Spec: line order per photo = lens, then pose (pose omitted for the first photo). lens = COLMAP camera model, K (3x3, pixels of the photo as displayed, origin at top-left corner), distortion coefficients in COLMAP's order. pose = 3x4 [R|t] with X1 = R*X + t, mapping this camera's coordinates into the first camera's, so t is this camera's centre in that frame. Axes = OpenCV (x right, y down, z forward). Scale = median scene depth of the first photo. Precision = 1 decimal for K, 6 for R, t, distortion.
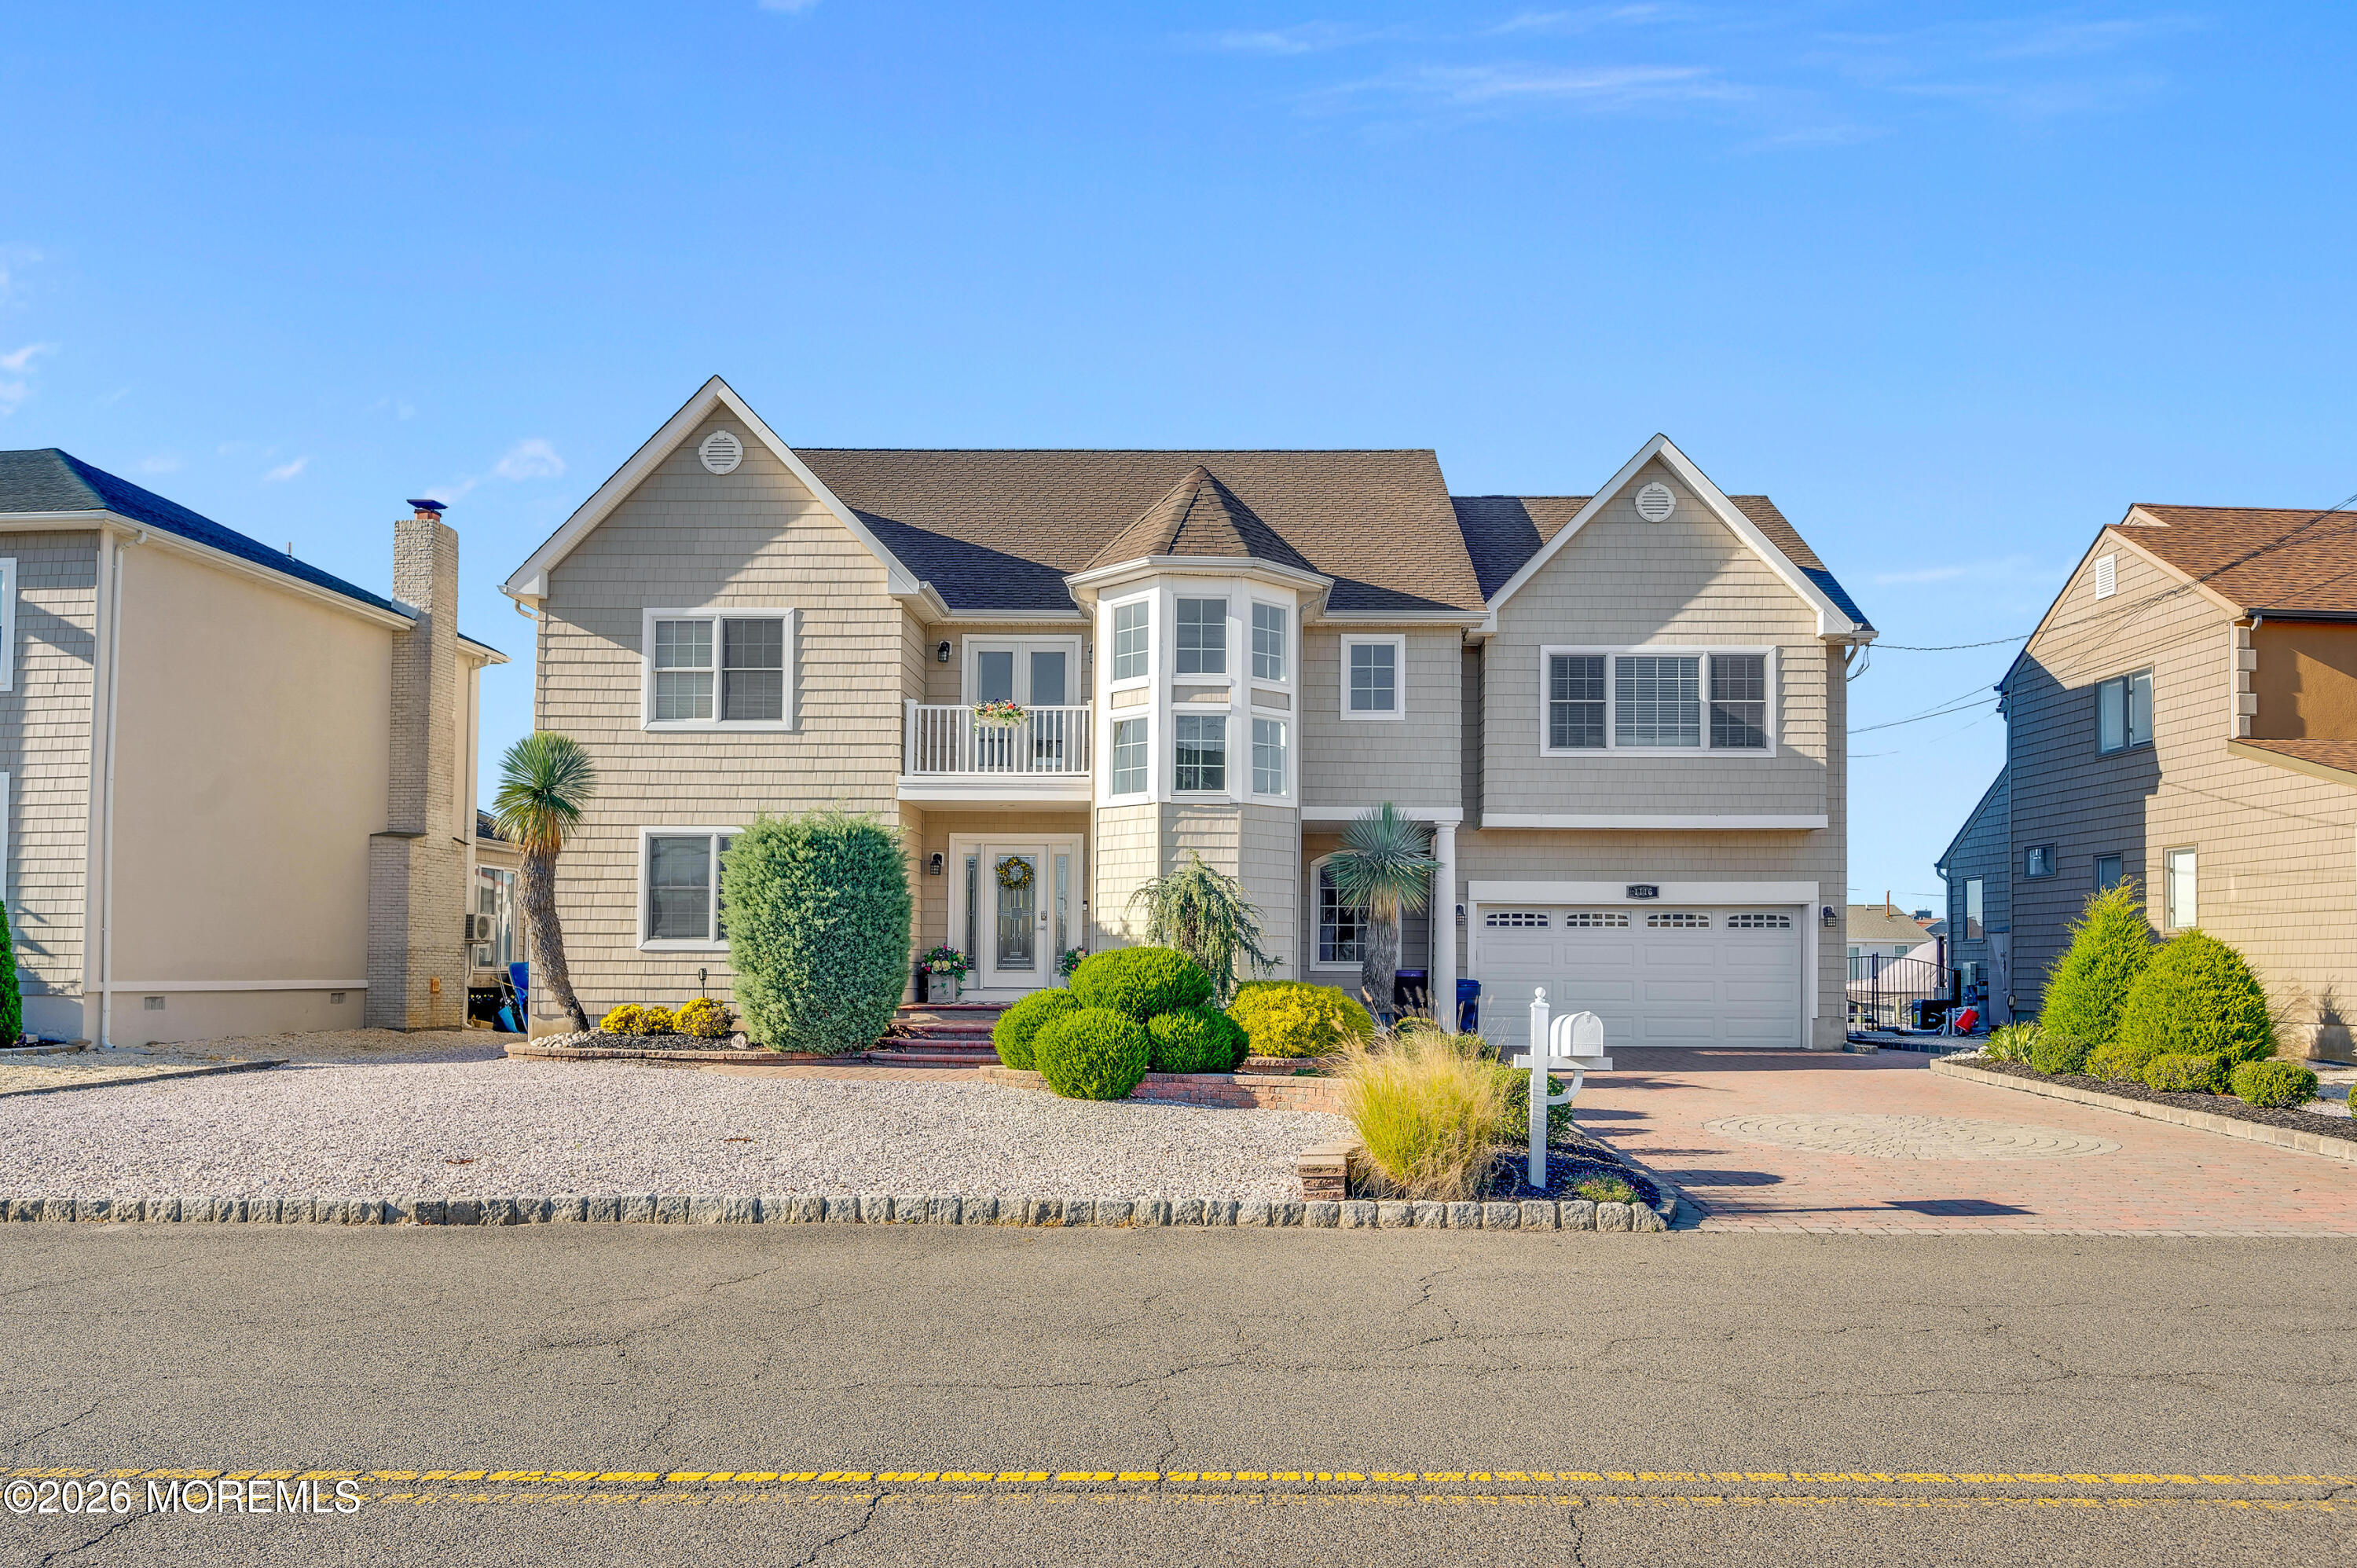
lens RADIAL K [[1673.8, 0, 1199.3], [0, 1673.8, 797.9], [0, 0, 1]] dist [0.001618, -0.002168]
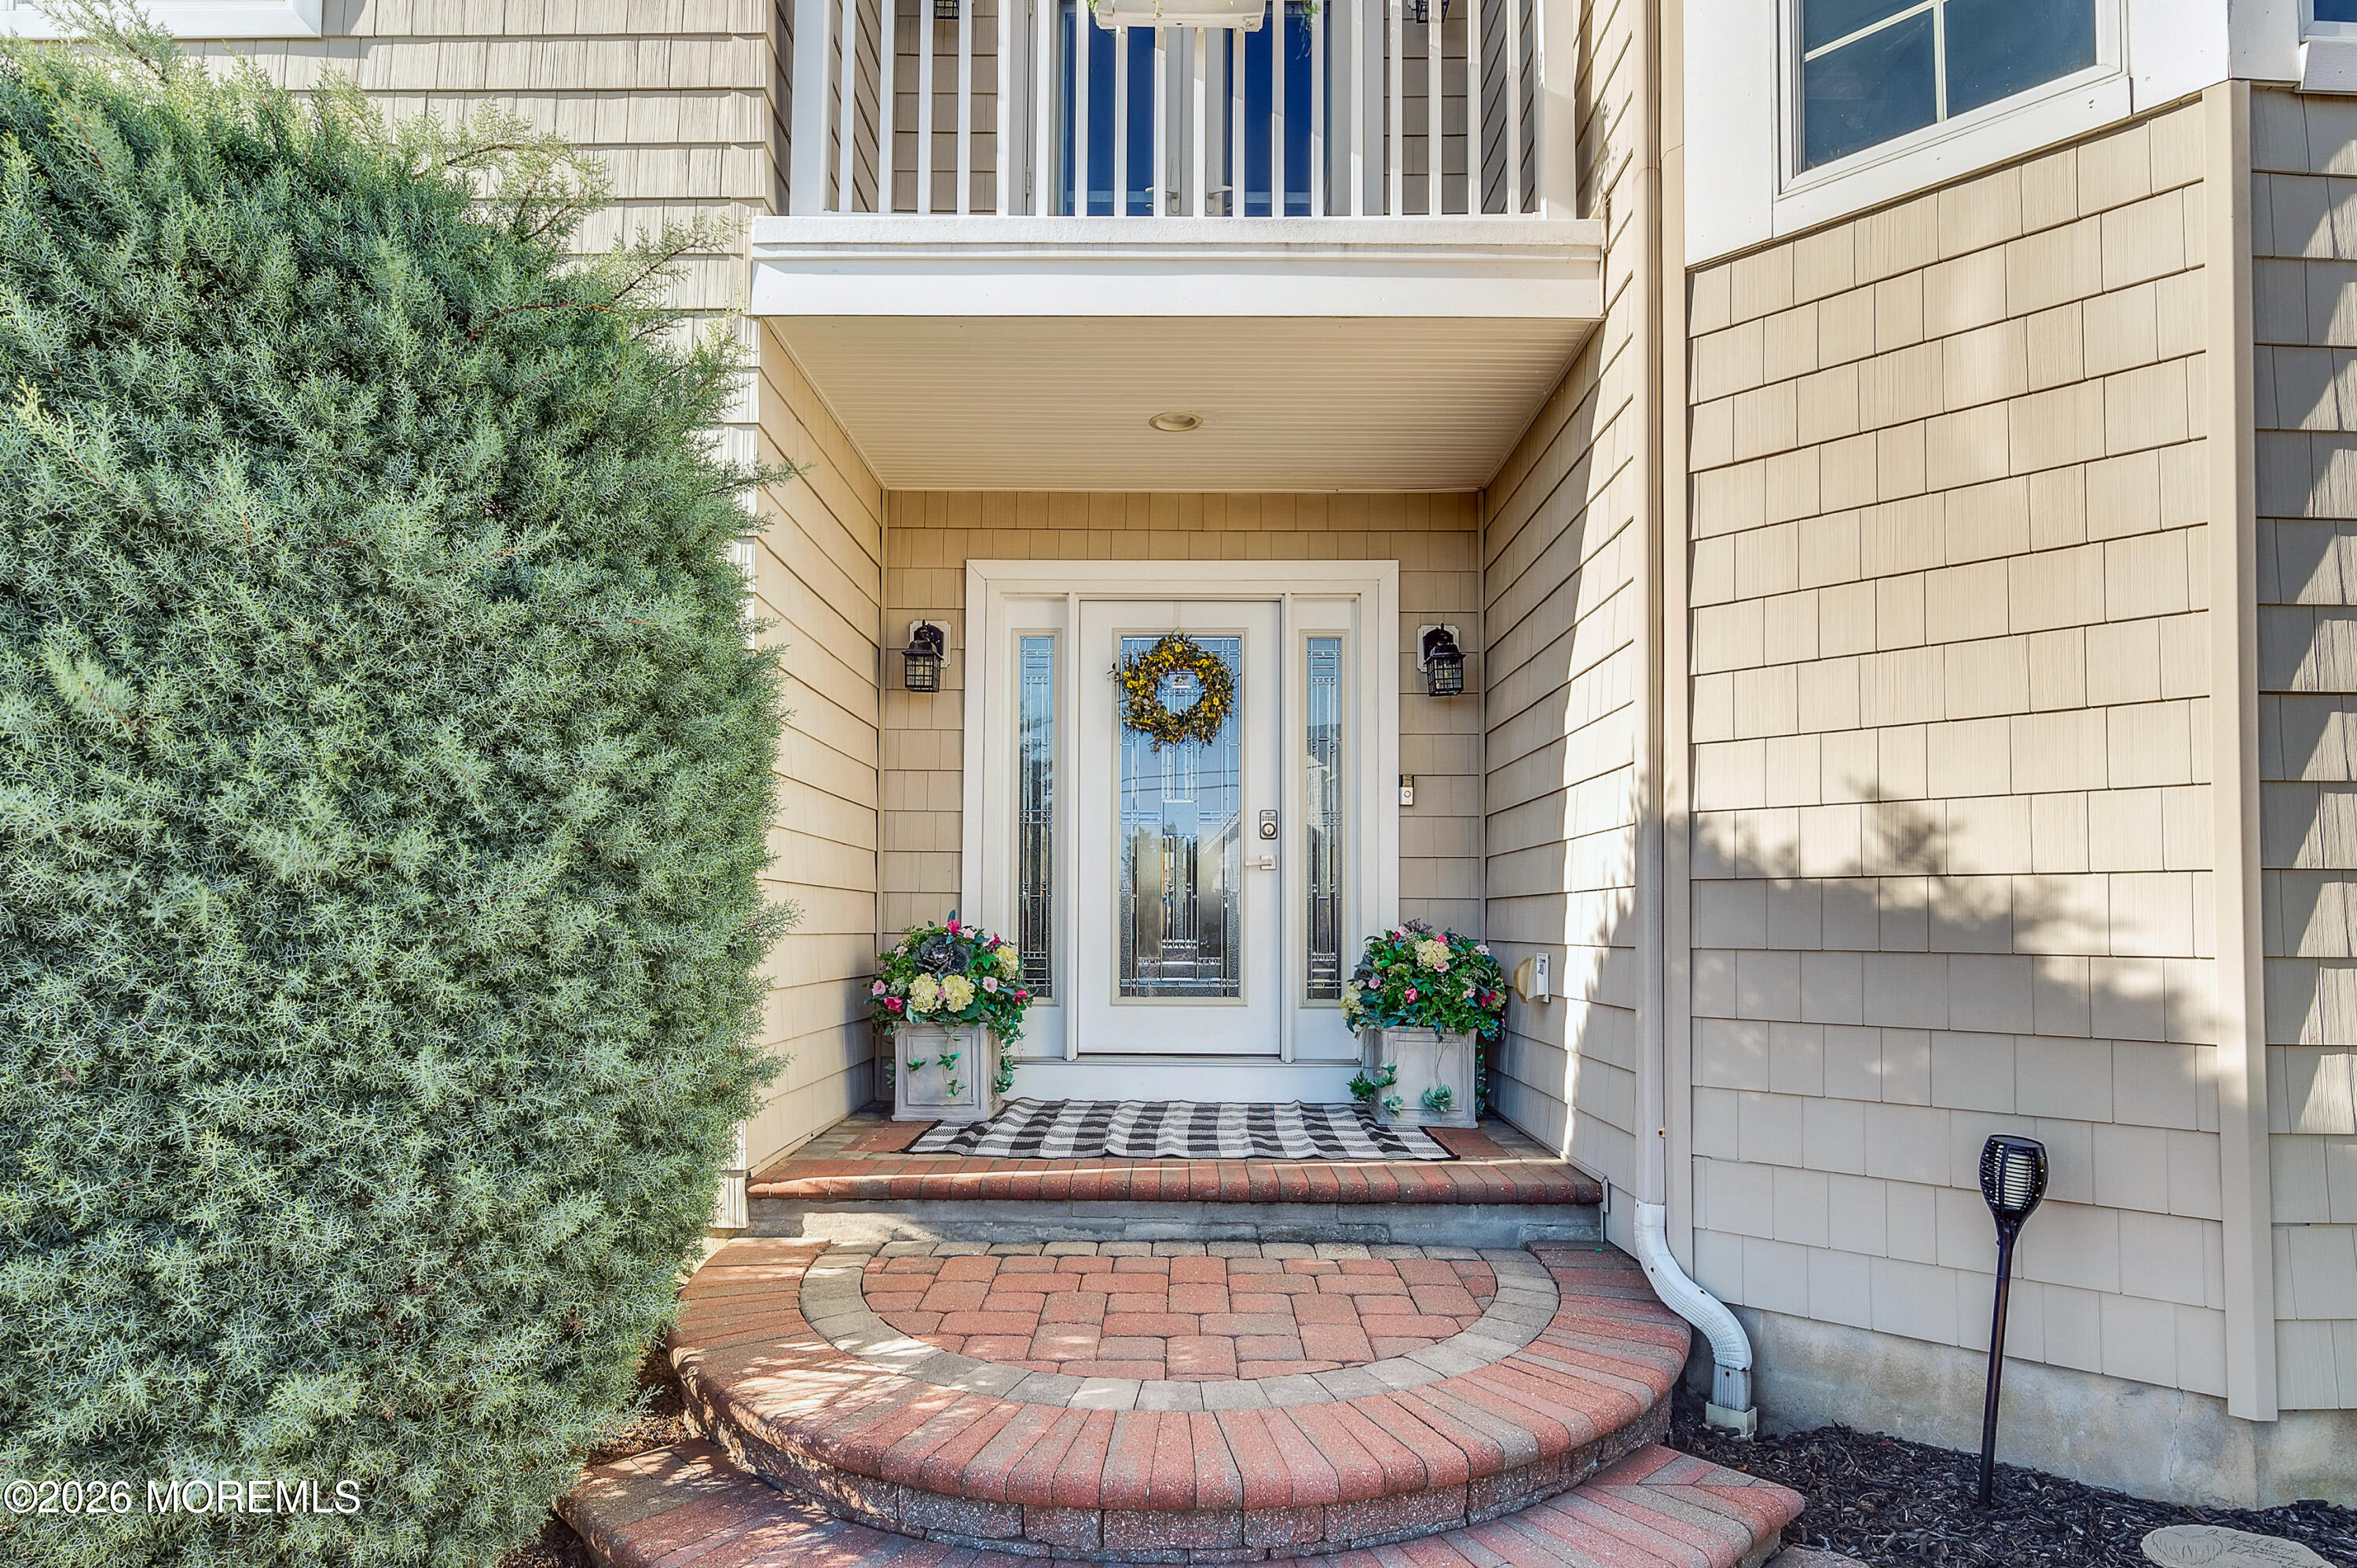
lens RADIAL K [[1289.6, 0, 1166.3], [0, 1289.6, 870.1], [0, 0, 1]] dist [-0.004200, -0.000433]
pose [[0.999939, 0.004941, 0.009921, -0.120461], [-0.005561, 0.997967, 0.063497, 0.067115], [-0.009587, -0.063549, 0.997933, 0.797809]]
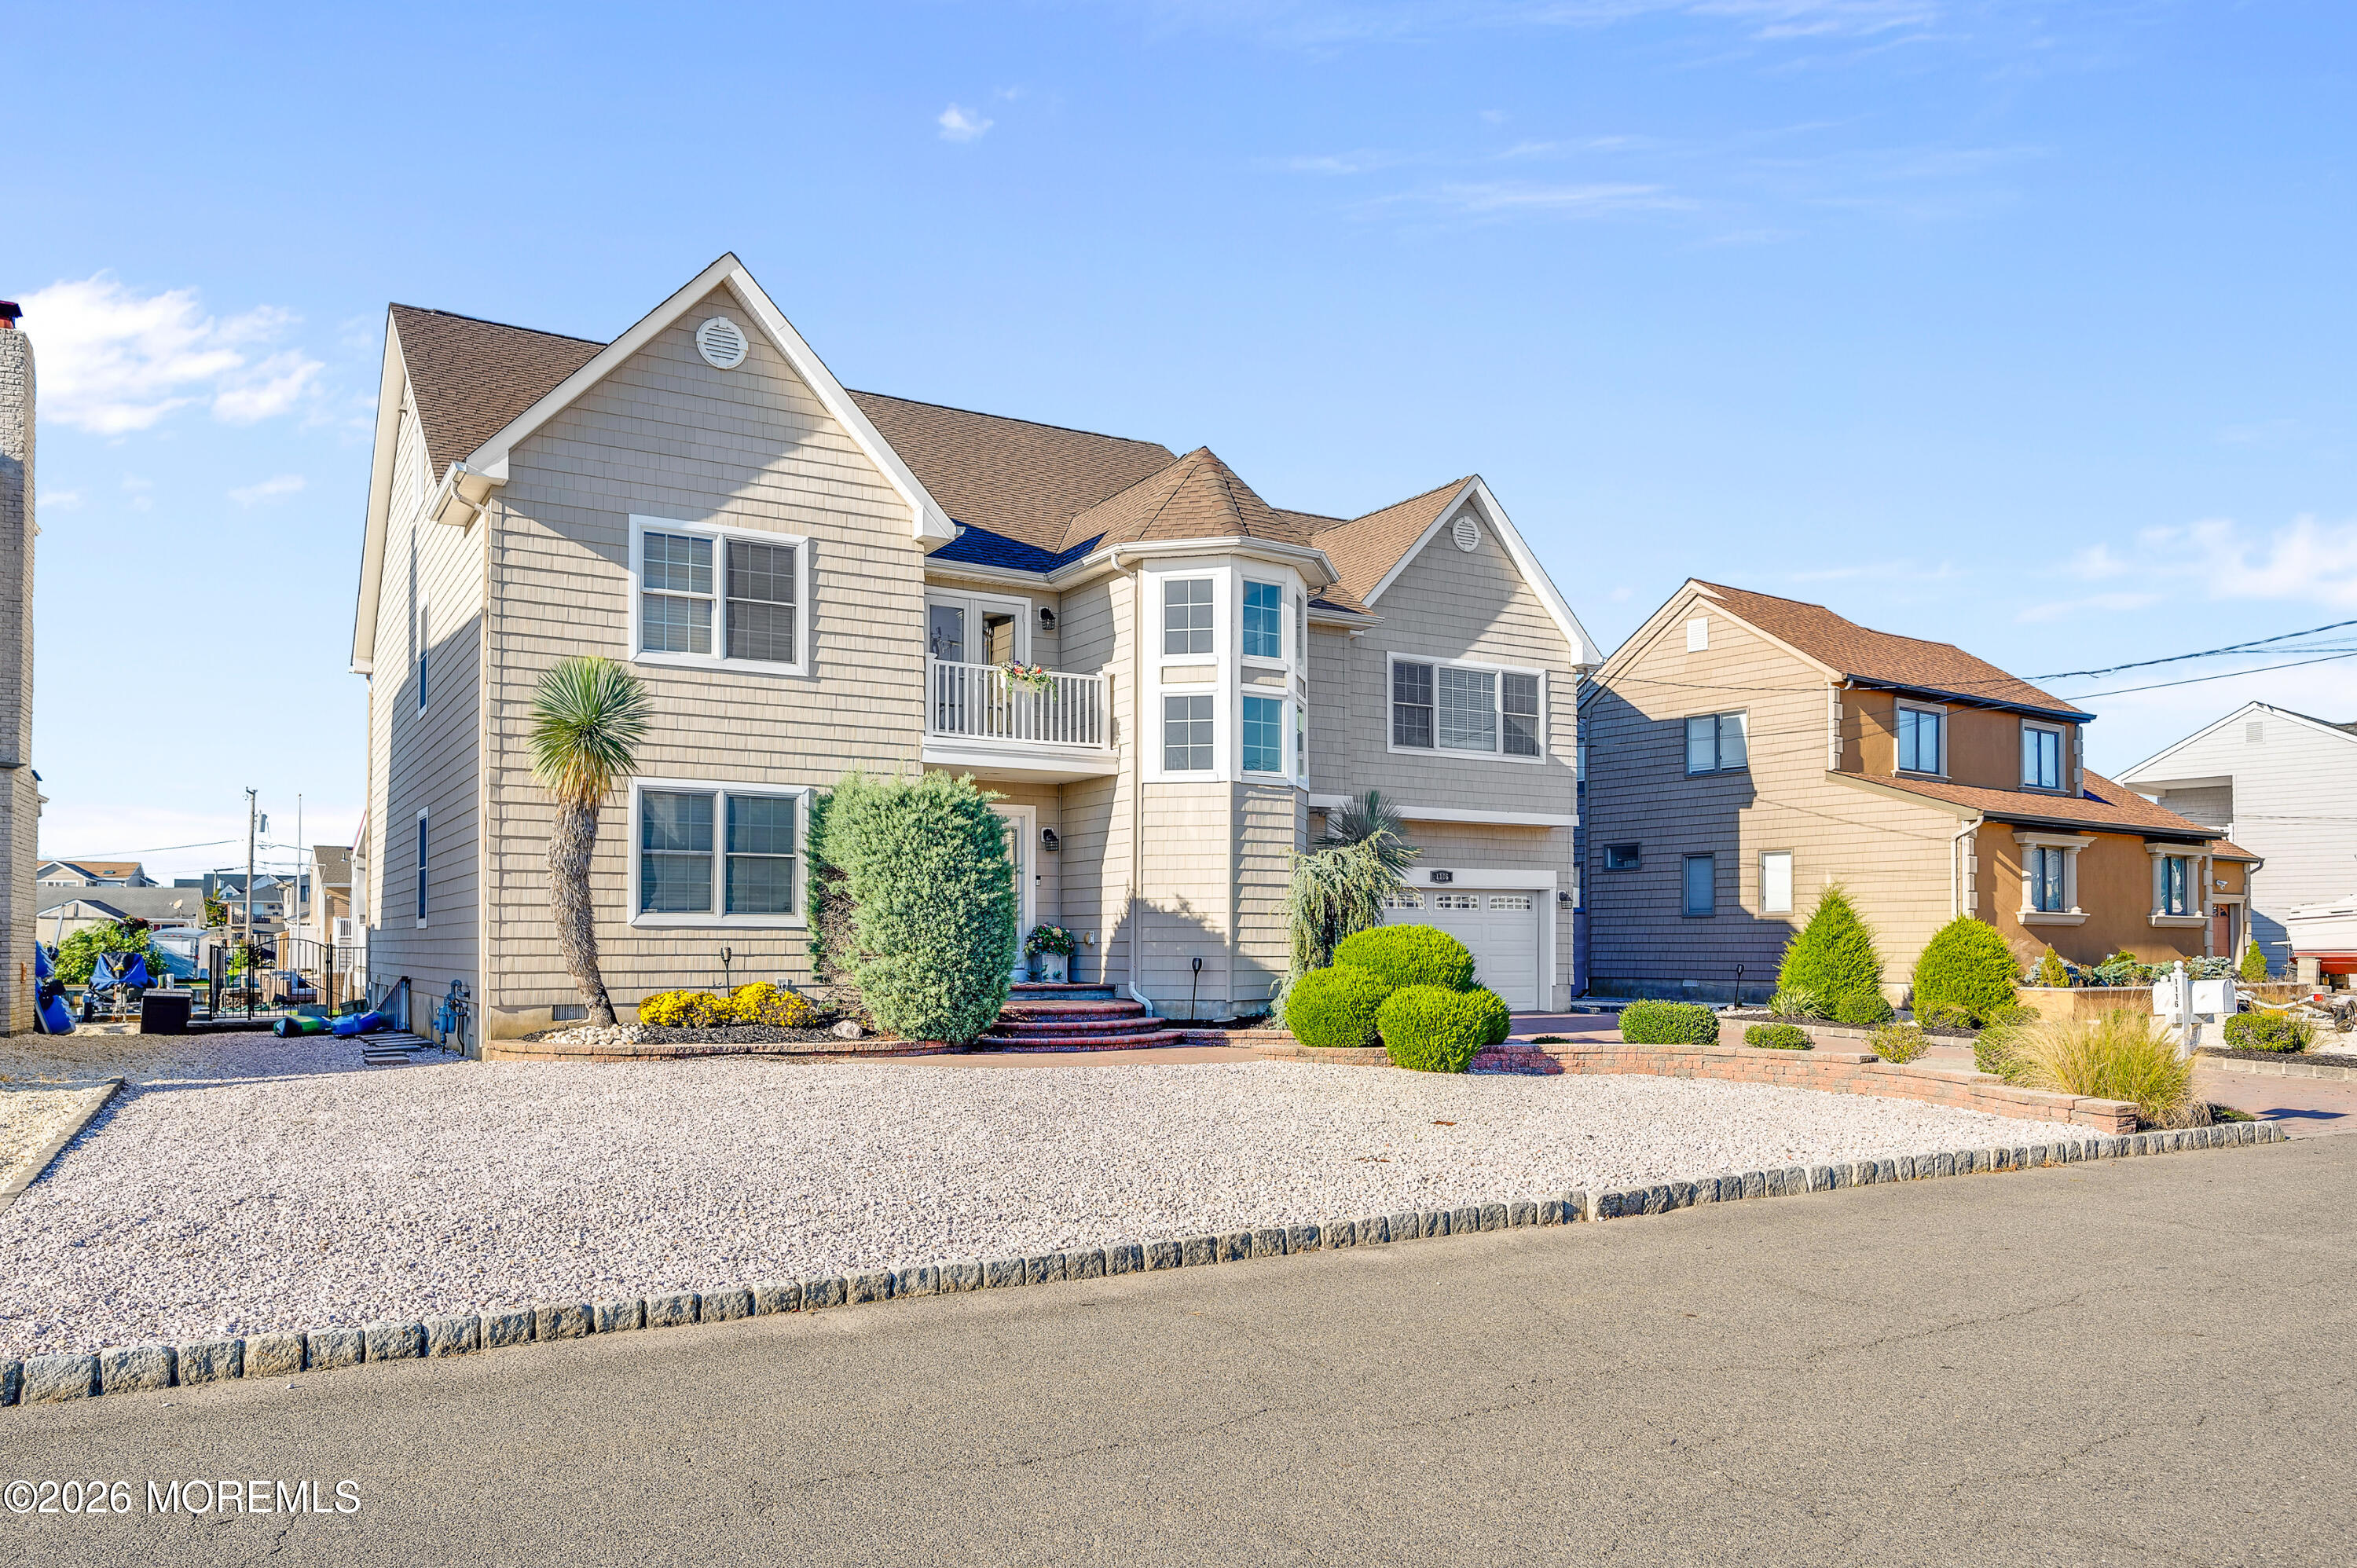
lens RADIAL K [[1673.8, 0, 1181.7], [0, 1673.8, 803.4], [0, 0, 1]] dist [0.001618, -0.002168]
pose [[0.846872, 0.041579, 0.530170, -0.534651], [-0.051300, 0.998677, 0.003622, 0.012772], [-0.529317, -0.030265, 0.847884, 0.148624]]
